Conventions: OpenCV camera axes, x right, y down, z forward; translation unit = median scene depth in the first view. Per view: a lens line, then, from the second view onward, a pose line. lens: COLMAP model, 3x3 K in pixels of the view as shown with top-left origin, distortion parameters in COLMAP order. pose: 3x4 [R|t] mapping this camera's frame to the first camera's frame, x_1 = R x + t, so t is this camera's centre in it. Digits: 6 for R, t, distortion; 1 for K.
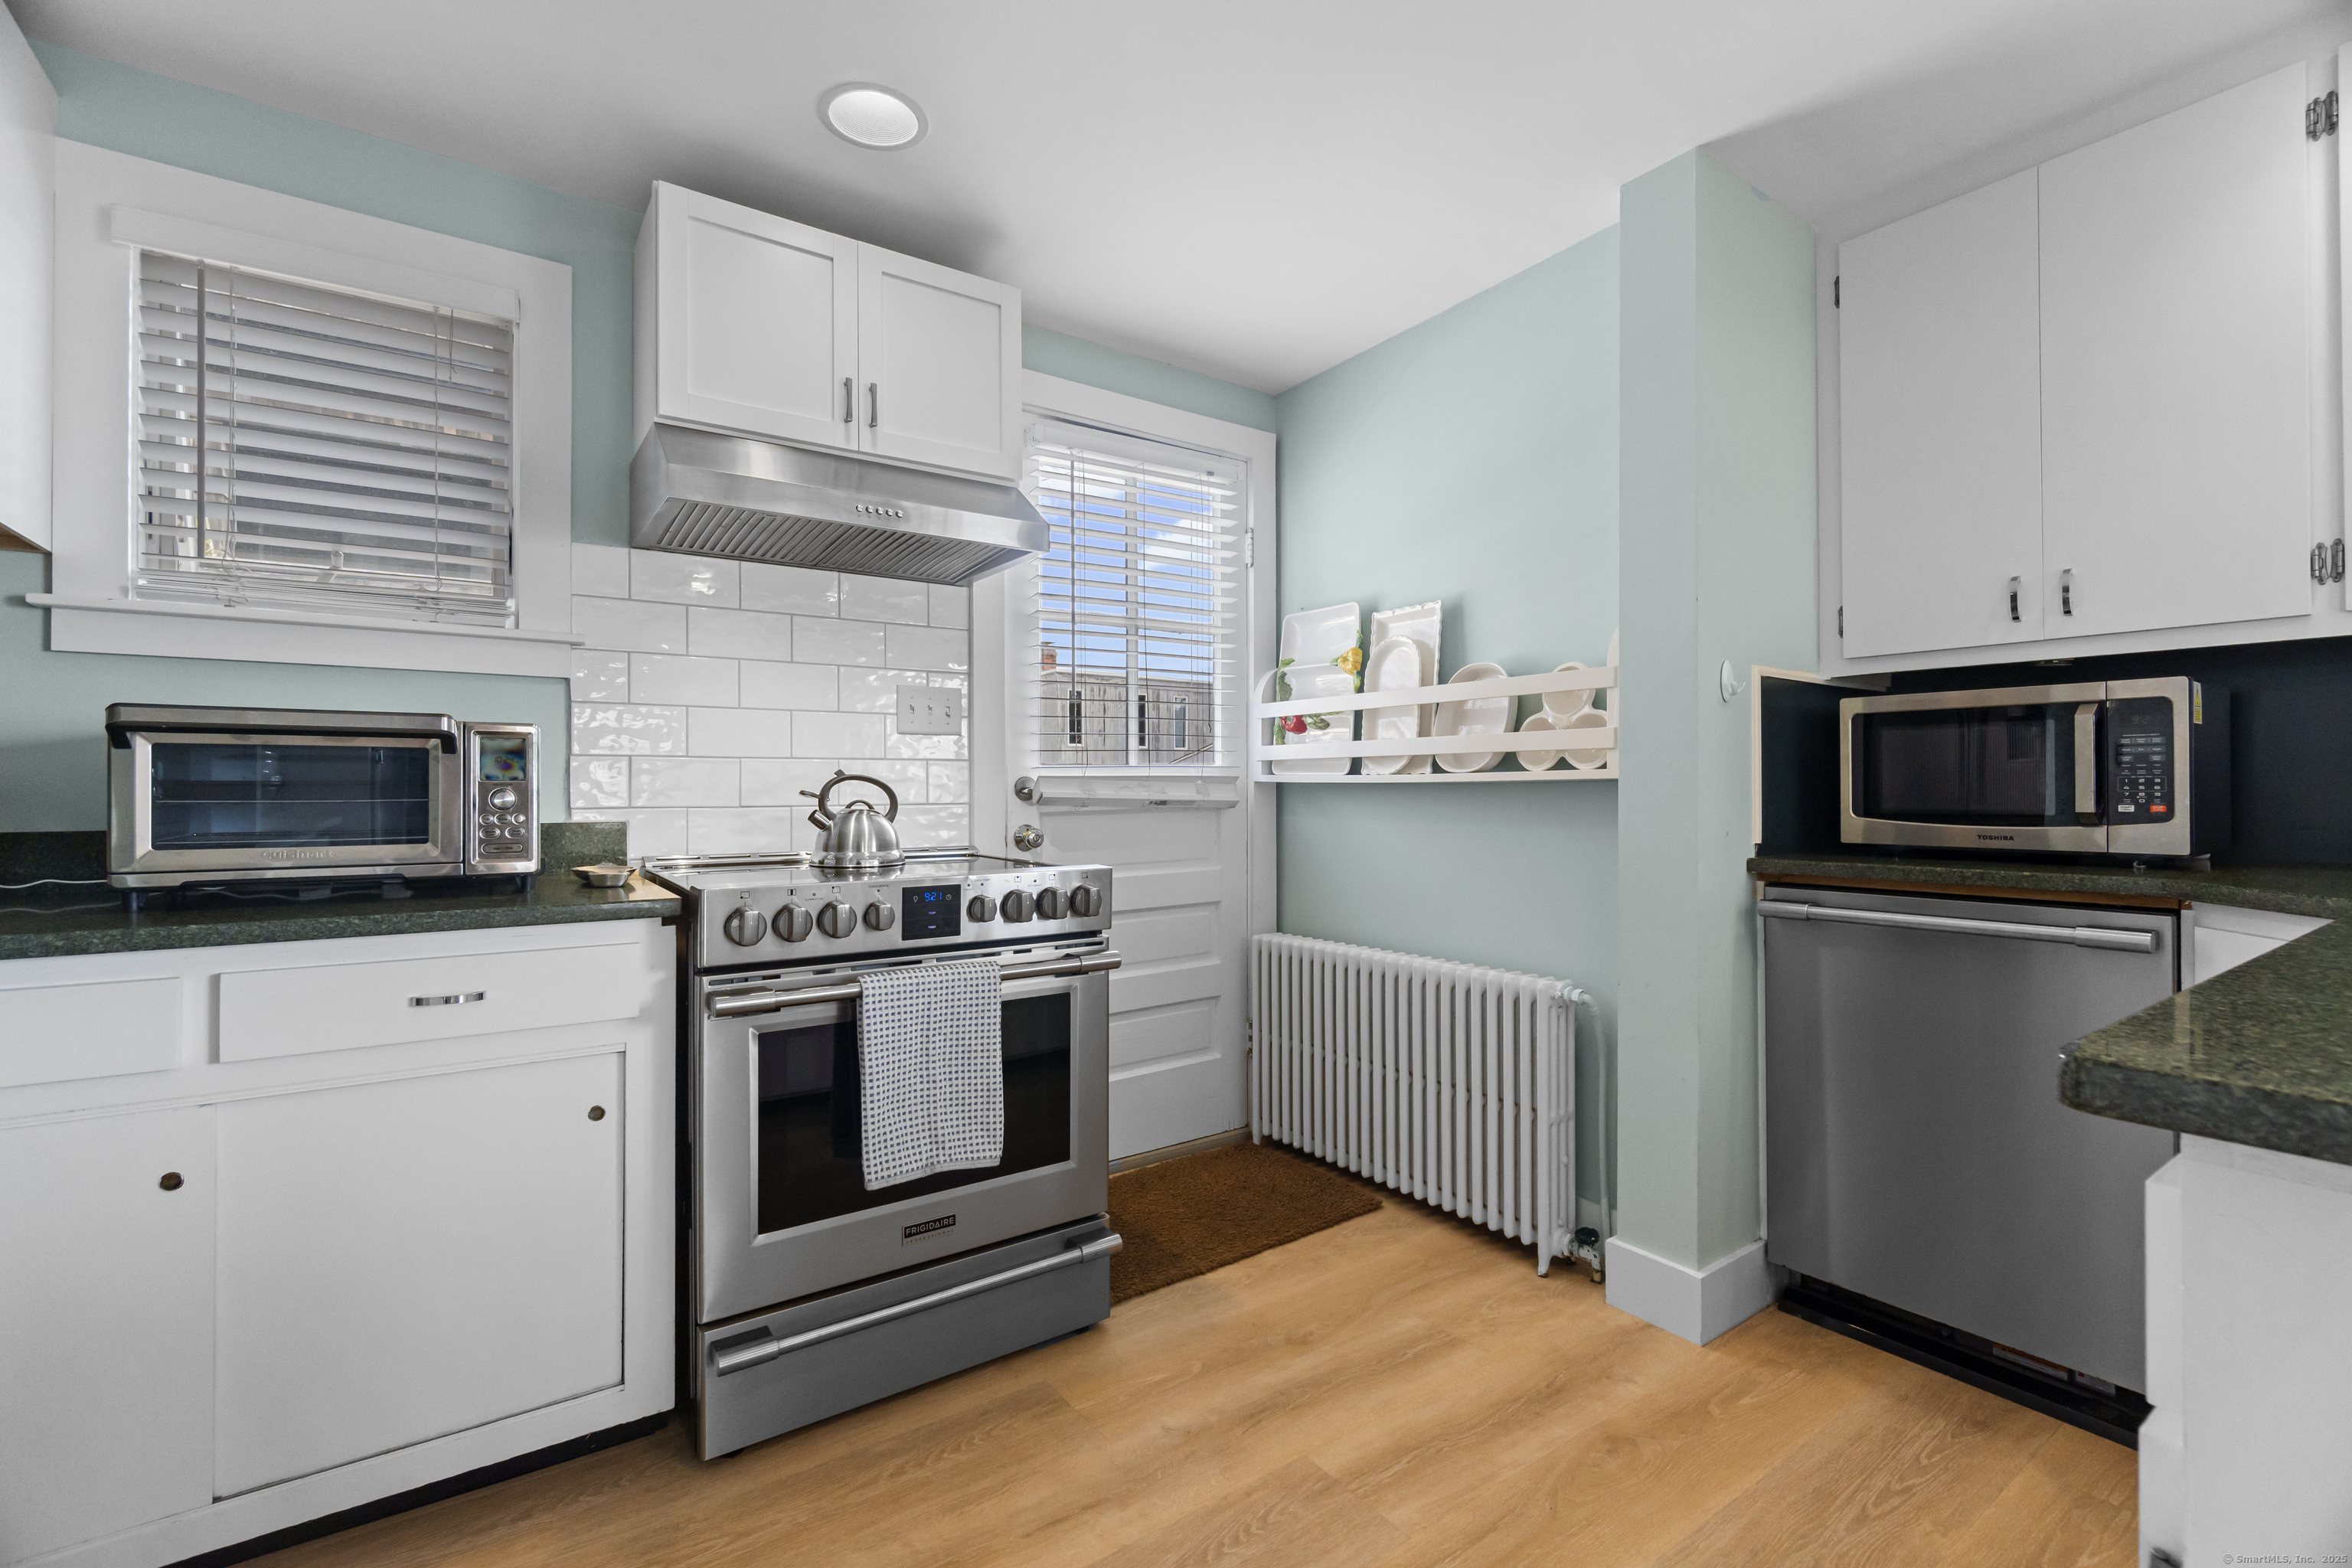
lens RADIAL K [[1022.6, 0, 1128.7], [0, 1022.6, 779.9], [0, 0, 1]] dist [0.000451, -0.000239]
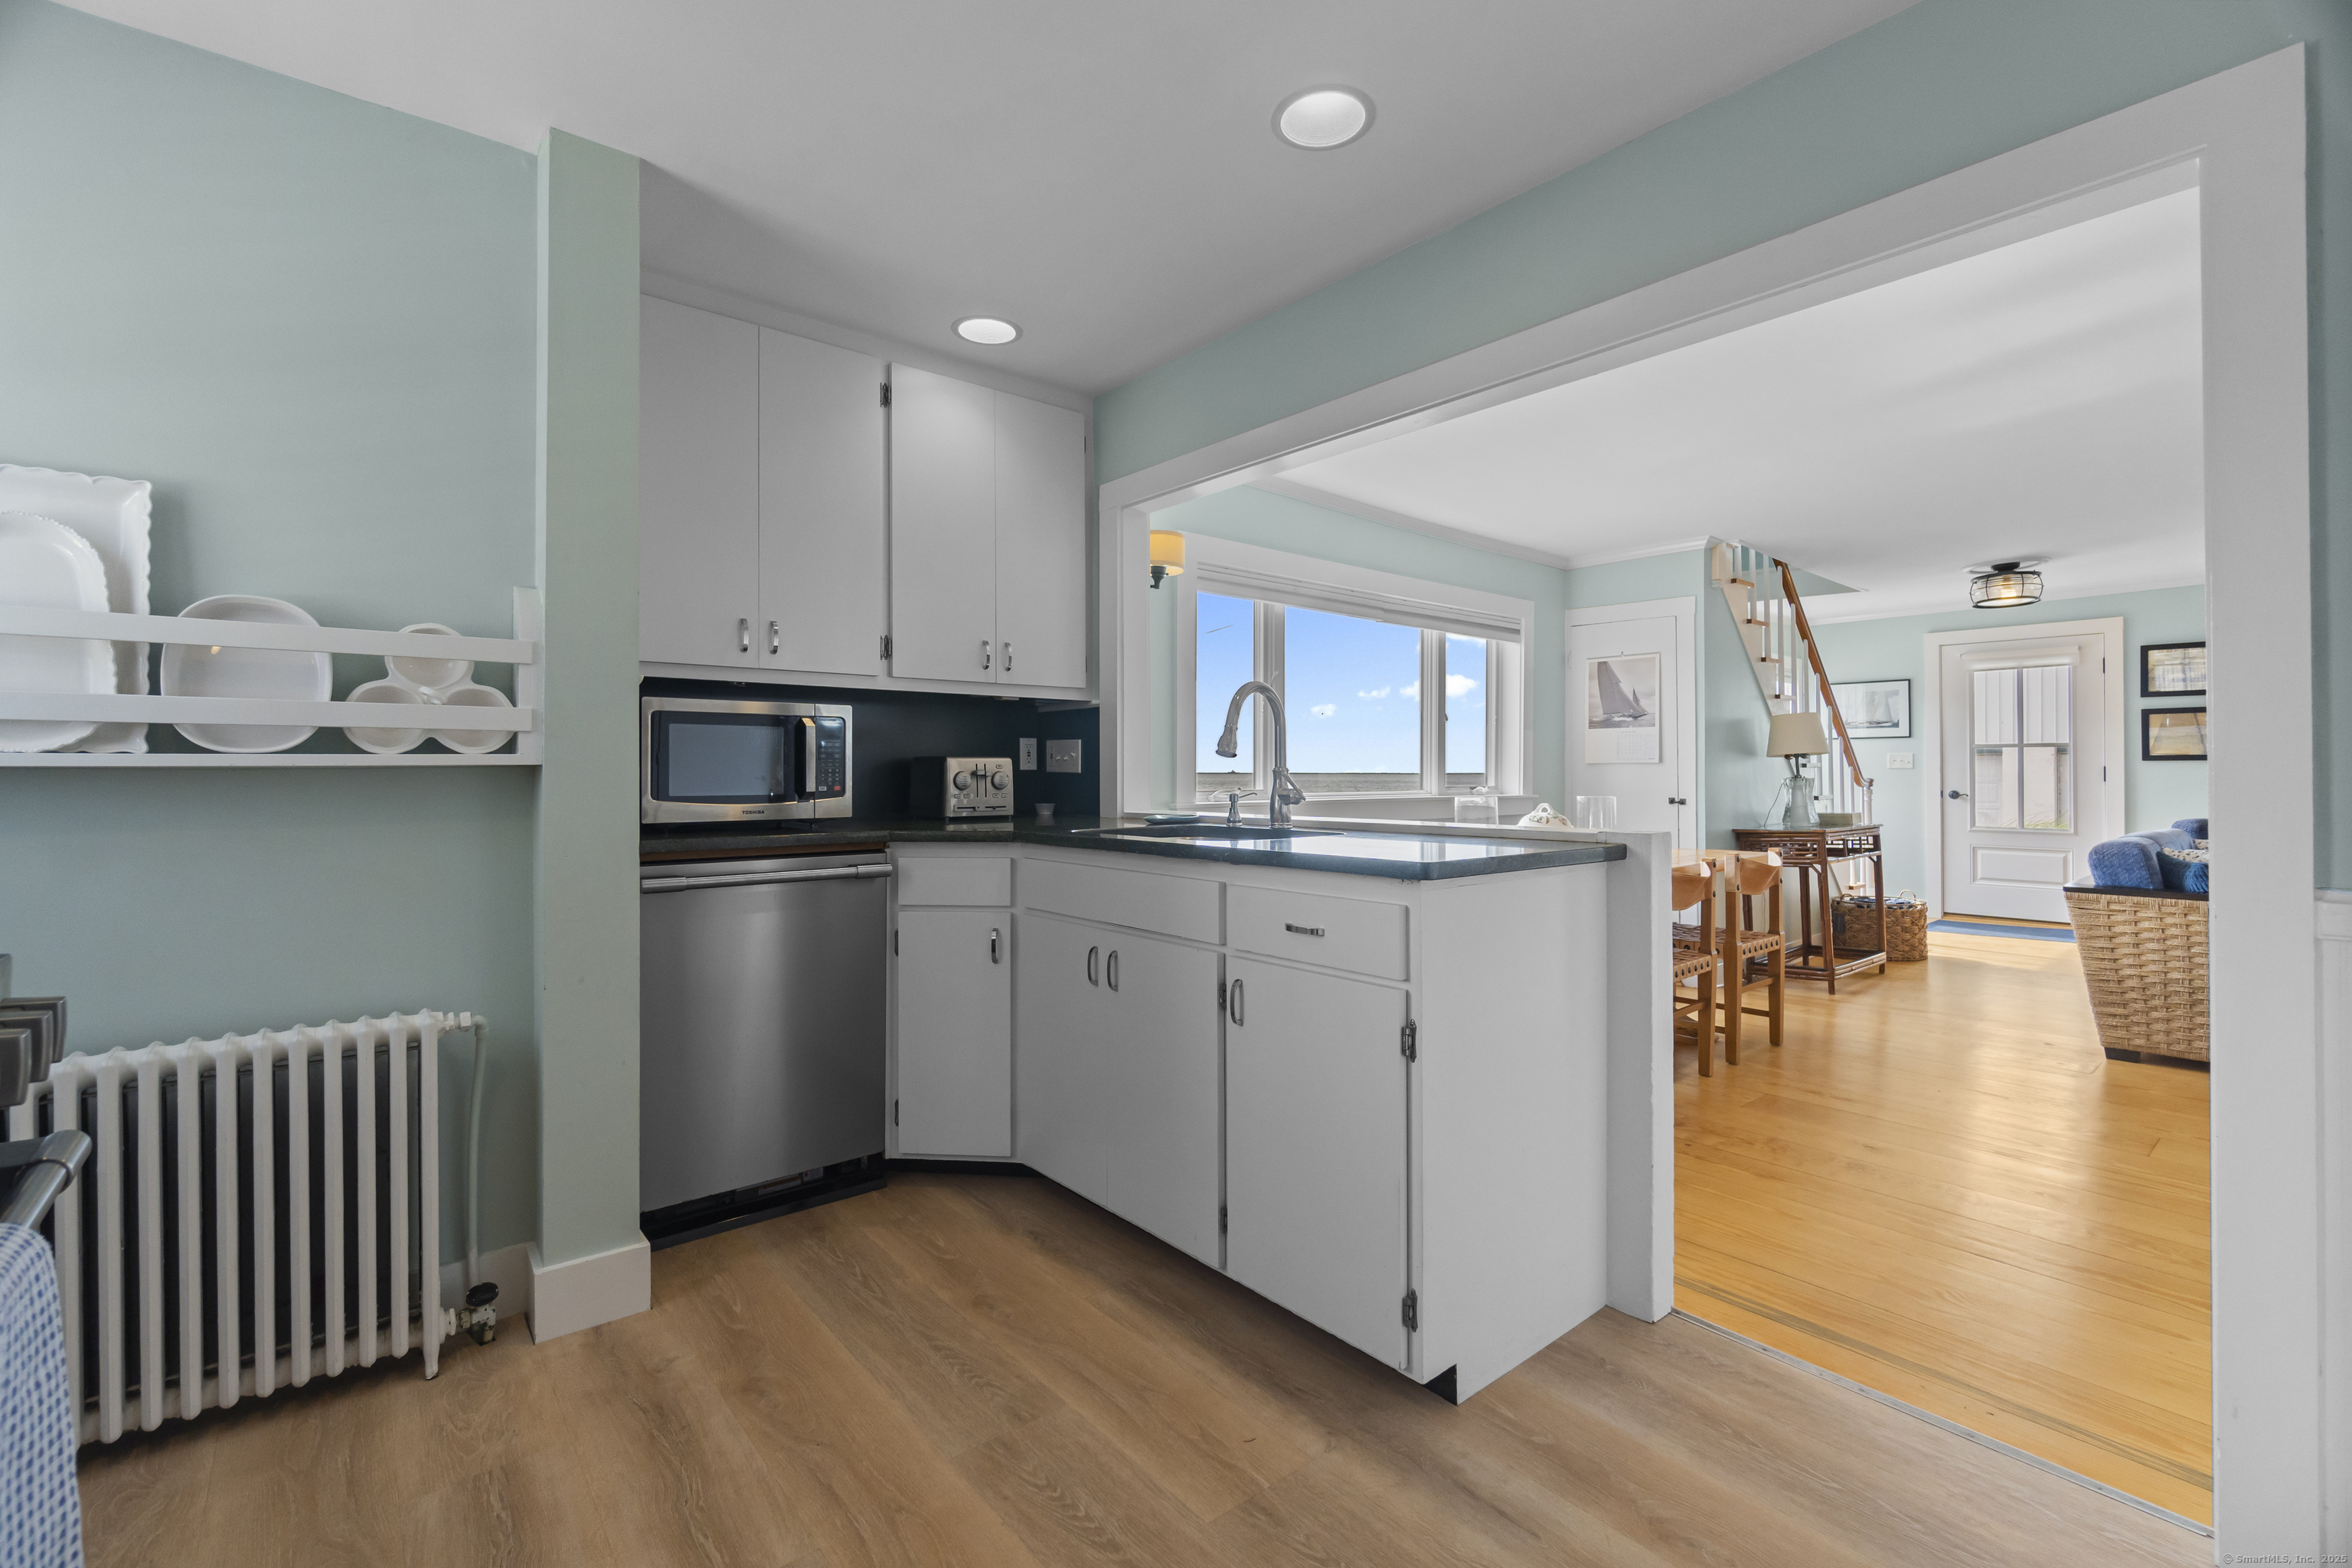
lens RADIAL K [[1022.6, 0, 1186.3], [0, 1022.6, 774.1], [0, 0, 1]] dist [0.000451, -0.000239]
pose [[-0.112193, 0.008366, 0.993651, -0.464544], [0.002186, 0.999964, -0.008173, 0.015379], [-0.993684, 0.001255, -0.112207, 0.492484]]
